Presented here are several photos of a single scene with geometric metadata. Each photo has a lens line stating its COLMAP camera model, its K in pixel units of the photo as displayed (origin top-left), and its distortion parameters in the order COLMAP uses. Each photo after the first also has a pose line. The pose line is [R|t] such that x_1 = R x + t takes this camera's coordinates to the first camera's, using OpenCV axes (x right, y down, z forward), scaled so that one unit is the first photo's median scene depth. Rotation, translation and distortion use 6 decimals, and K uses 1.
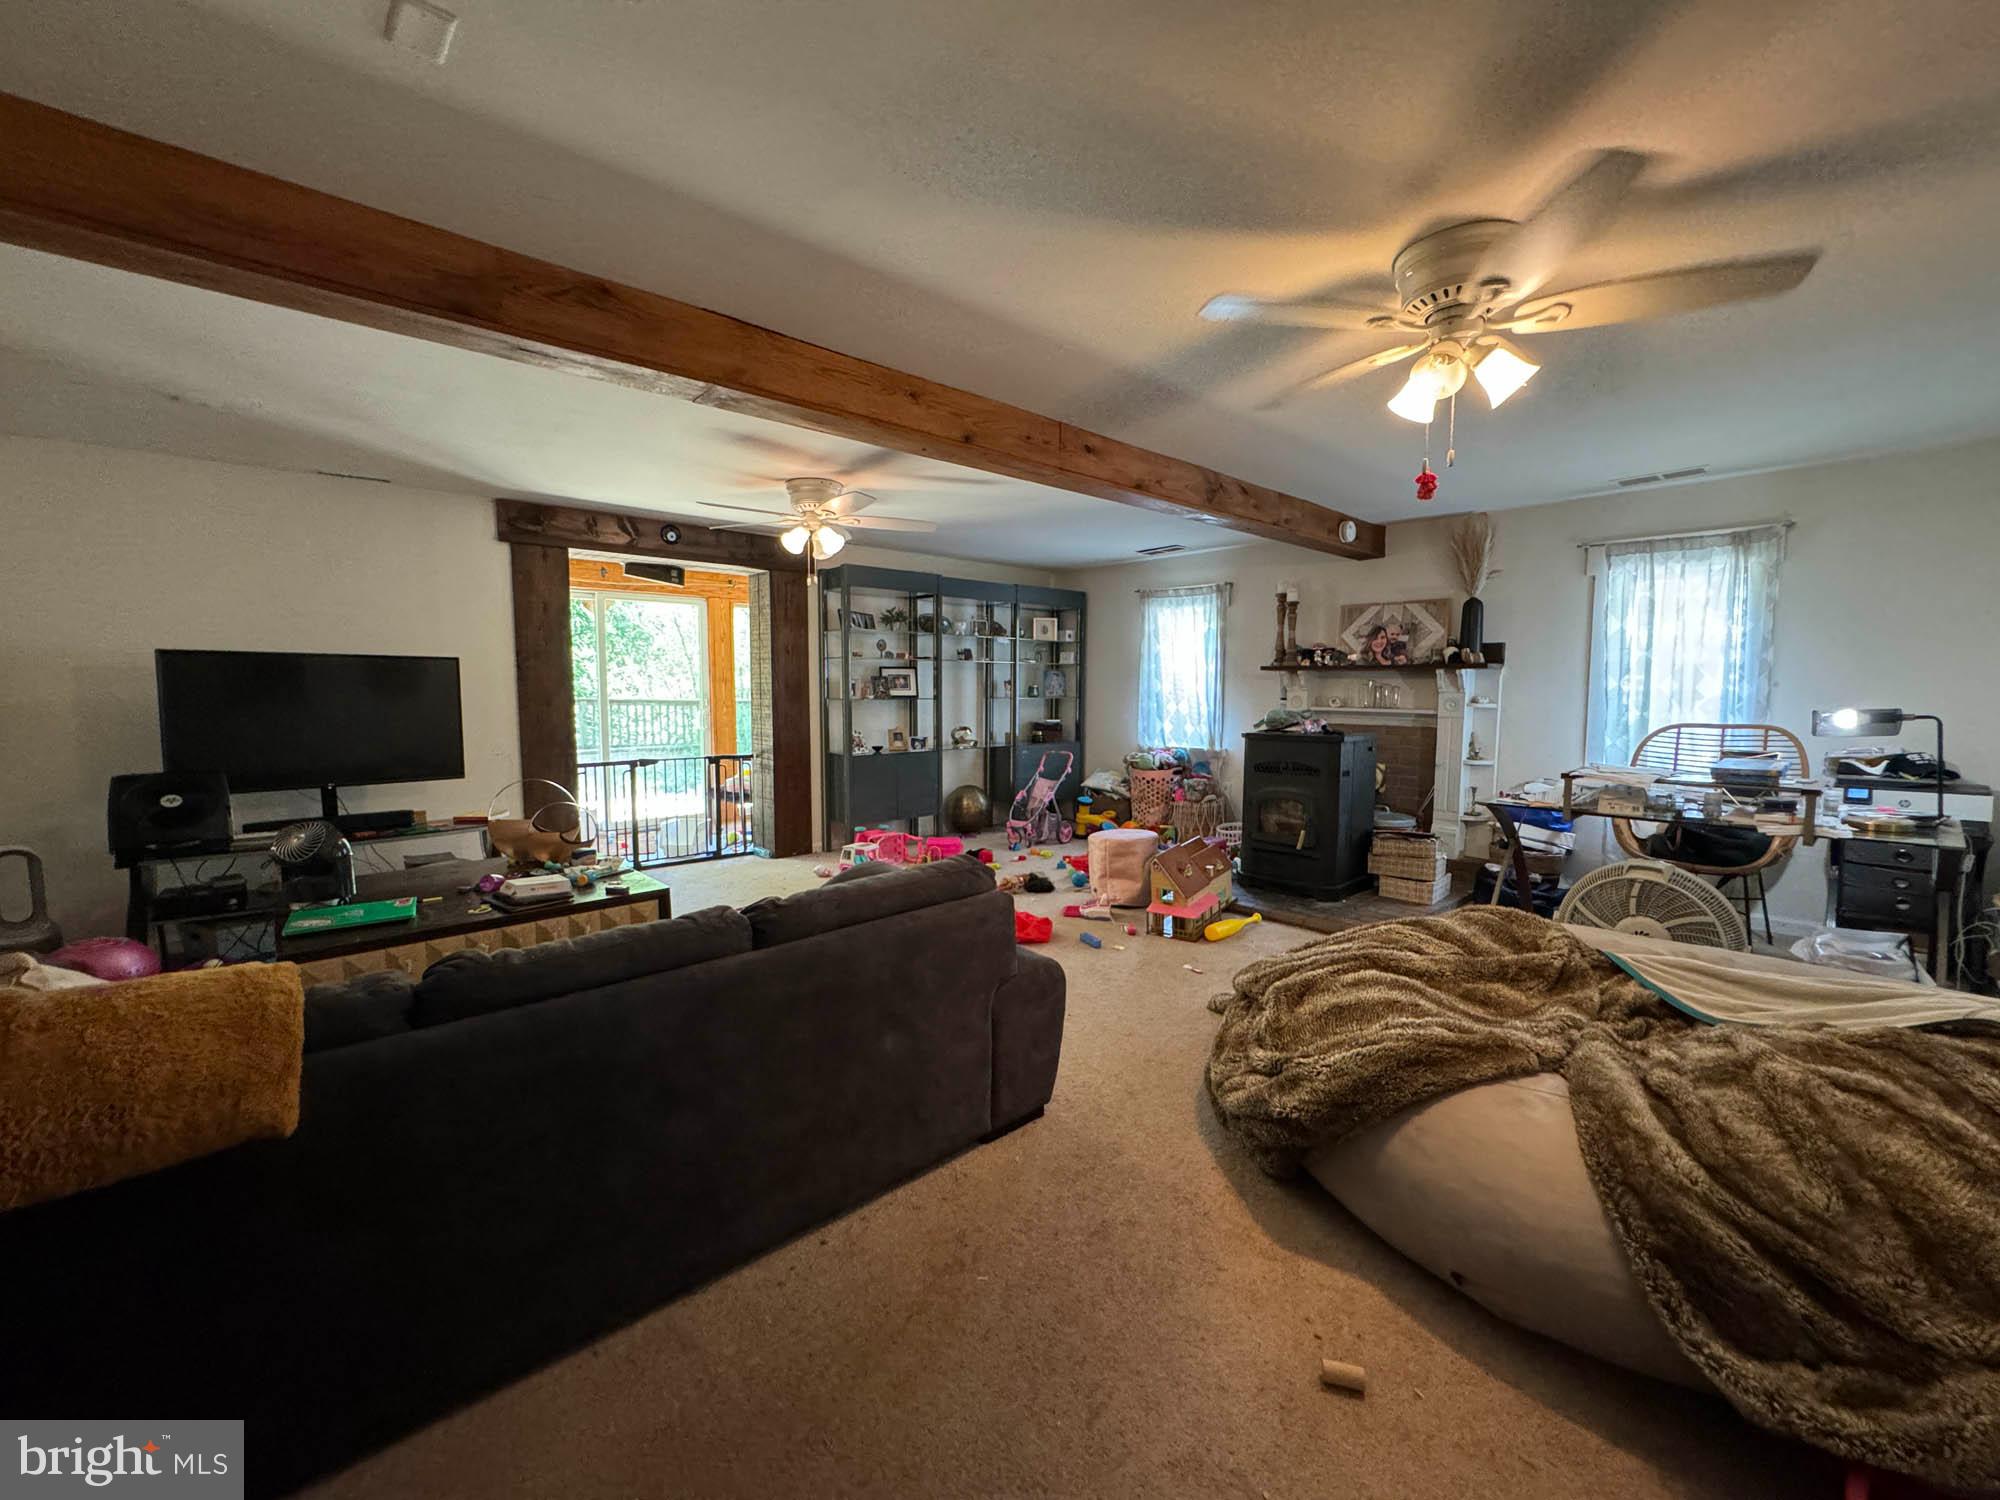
lens RADIAL K [[796.1, 0, 995.2], [0, 796.1, 747.2], [0, 0, 1]] dist [-0.001969, 0.000046]
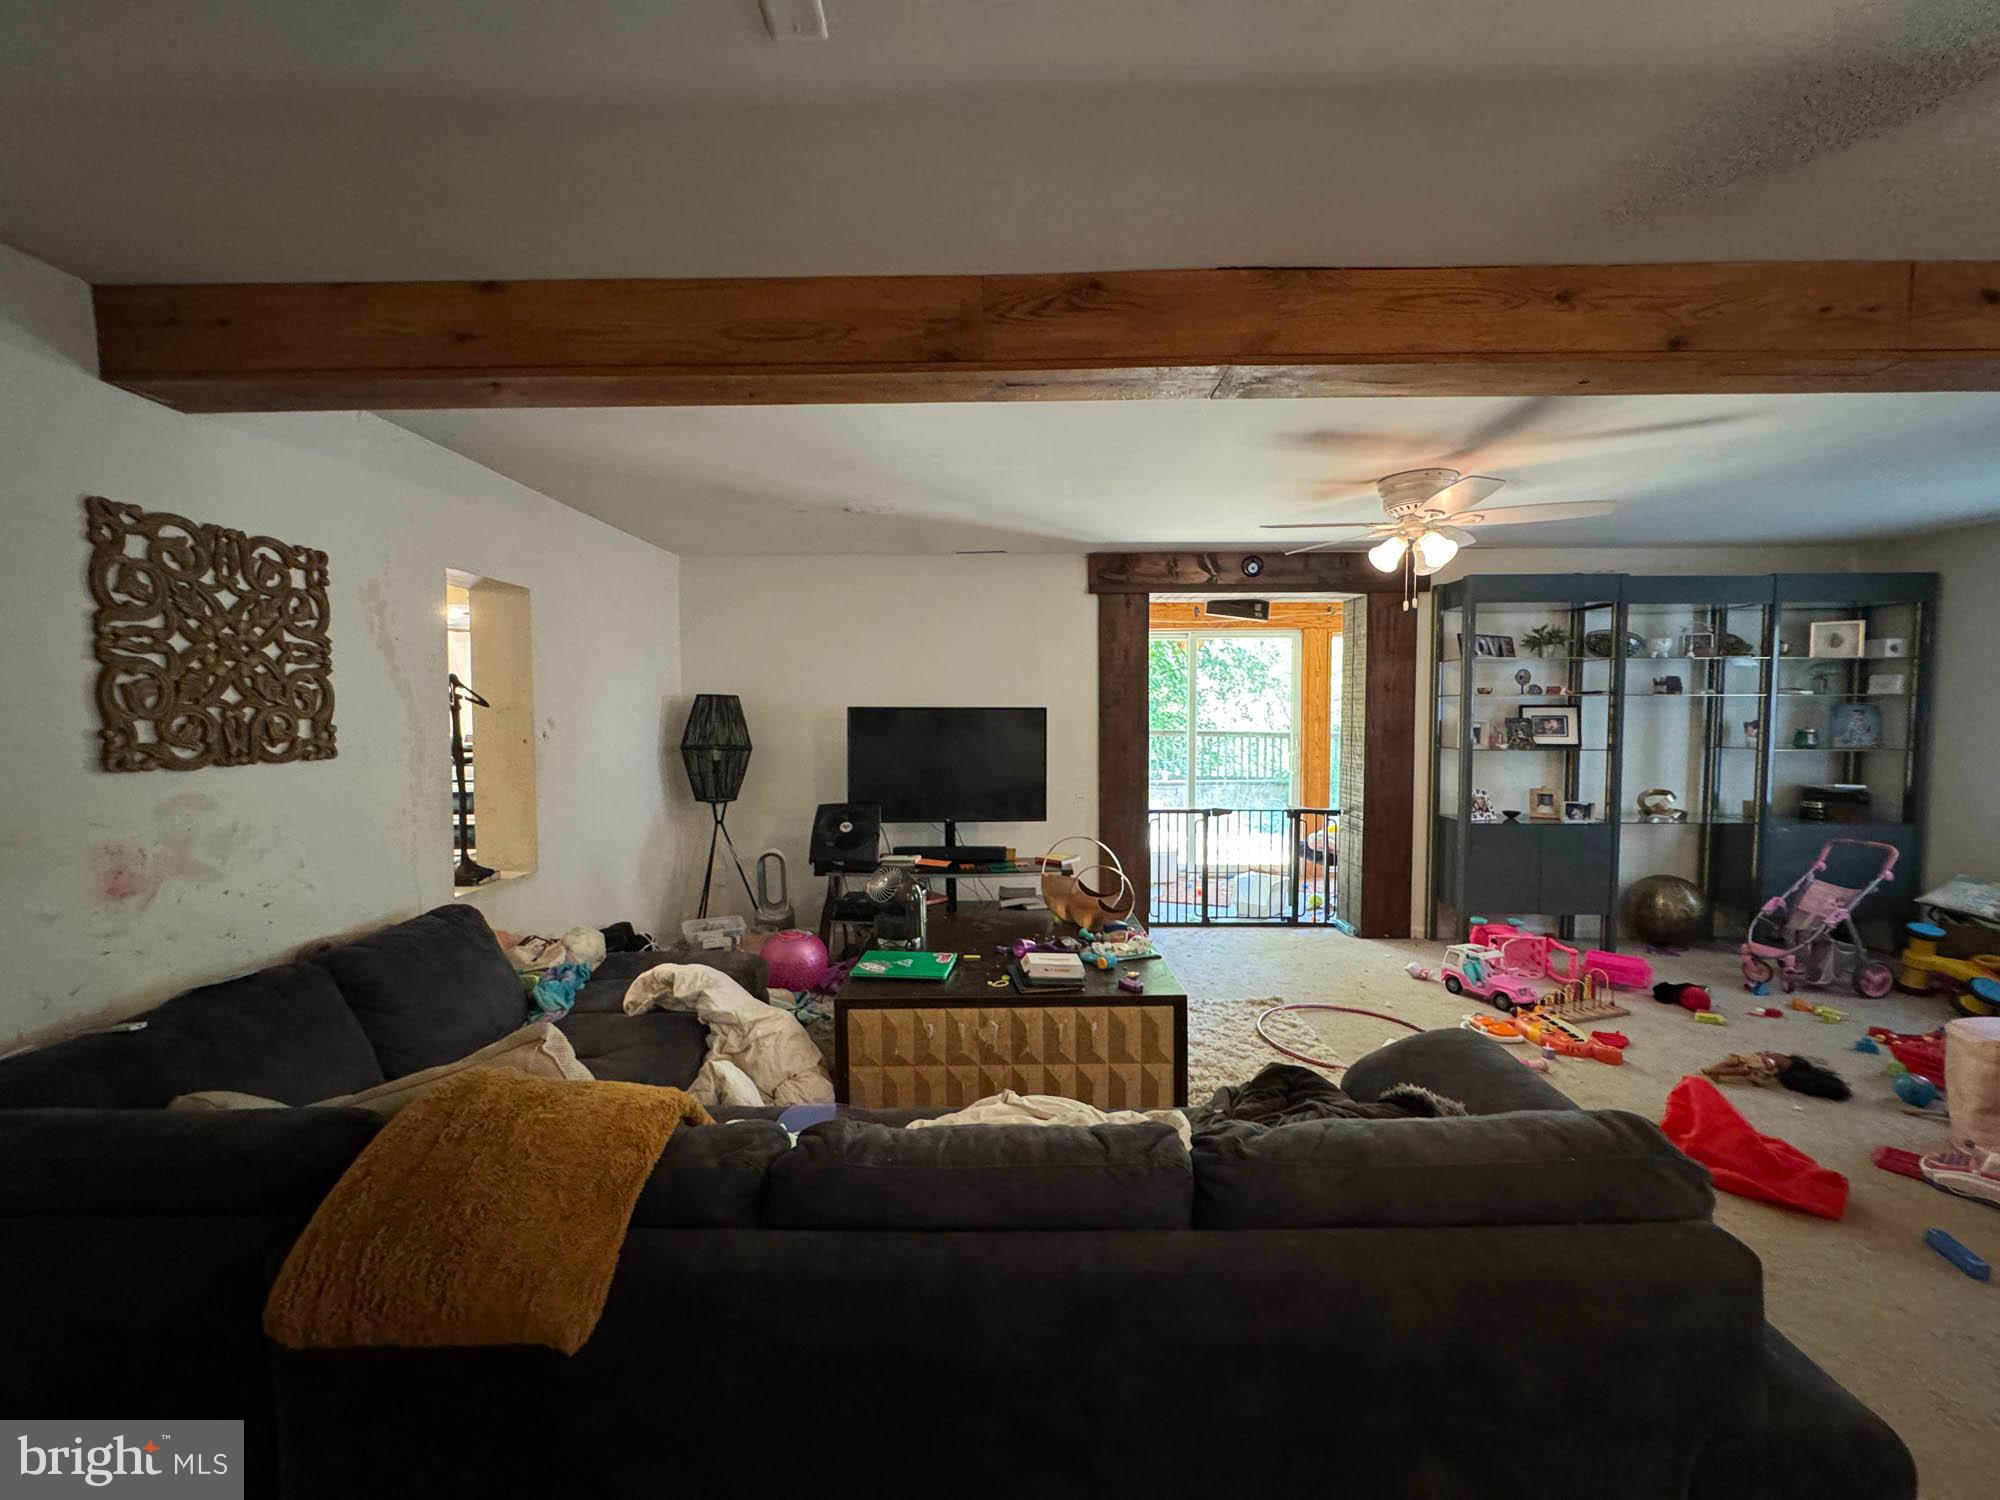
lens RADIAL K [[796.1, 0, 1001.9], [0, 796.1, 748.1], [0, 0, 1]] dist [-0.001969, 0.000046]
pose [[0.740072, 0.027264, -0.671975, -0.001022], [-0.046912, 0.998837, -0.011141, -0.035592], [0.670889, 0.039768, 0.740490, 0.141688]]
